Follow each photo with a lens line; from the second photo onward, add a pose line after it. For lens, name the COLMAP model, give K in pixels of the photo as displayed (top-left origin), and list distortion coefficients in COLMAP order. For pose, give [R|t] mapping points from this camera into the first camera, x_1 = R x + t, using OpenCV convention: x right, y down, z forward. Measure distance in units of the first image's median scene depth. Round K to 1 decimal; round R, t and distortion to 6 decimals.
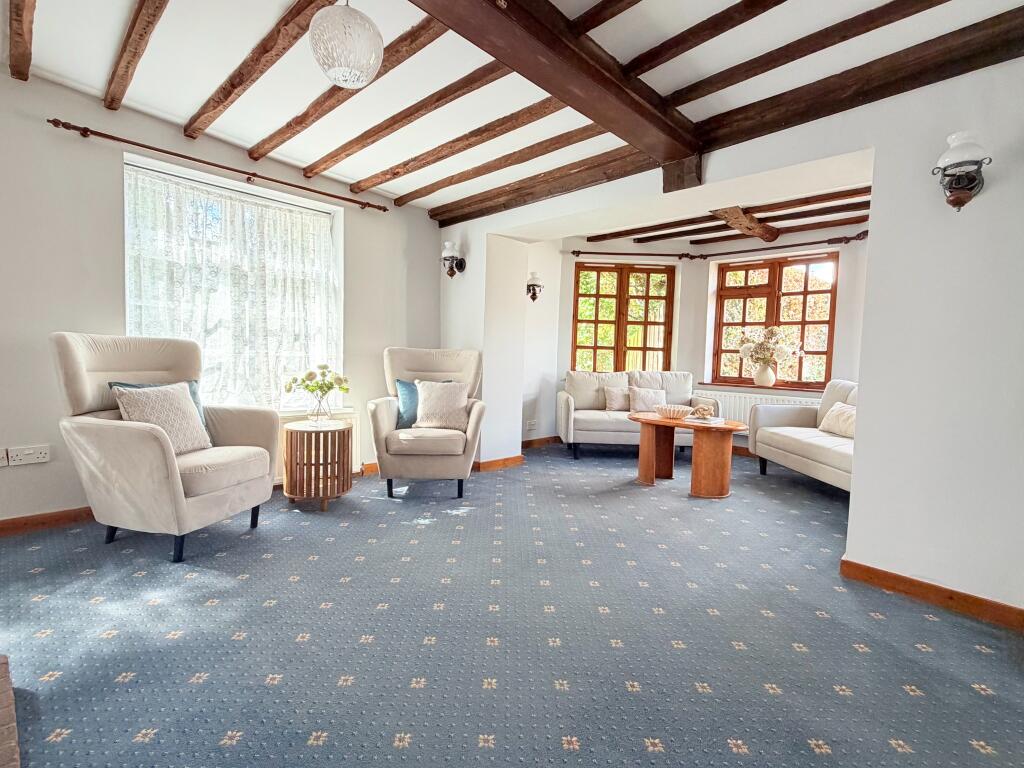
lens RADIAL K [[504.5, 0, 503.6], [0, 504.5, 388.2], [0, 0, 1]] dist [0.001547, -0.000725]
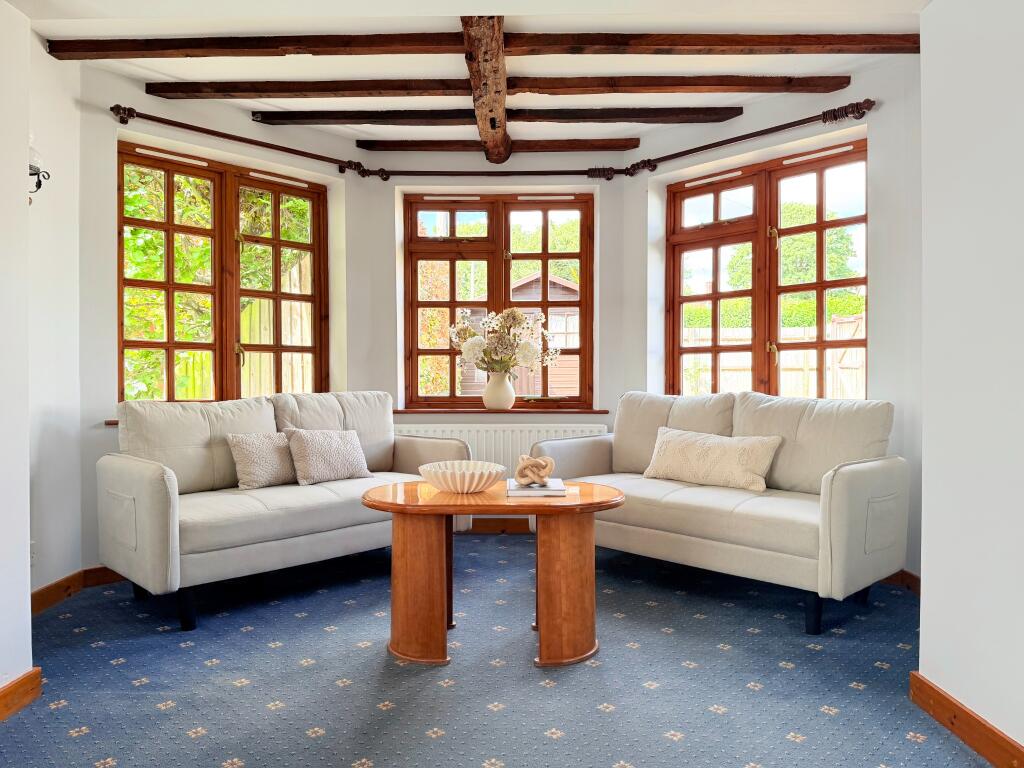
lens RADIAL K [[716.3, 0, 515.1], [0, 716.3, 391.3], [0, 0, 1]] dist [0.022478, -0.026846]
pose [[0.707065, -0.042678, 0.705860, -0.052304], [0.070404, 0.997466, -0.010215, -0.014584], [-0.703635, 0.056918, 0.708278, 0.375988]]
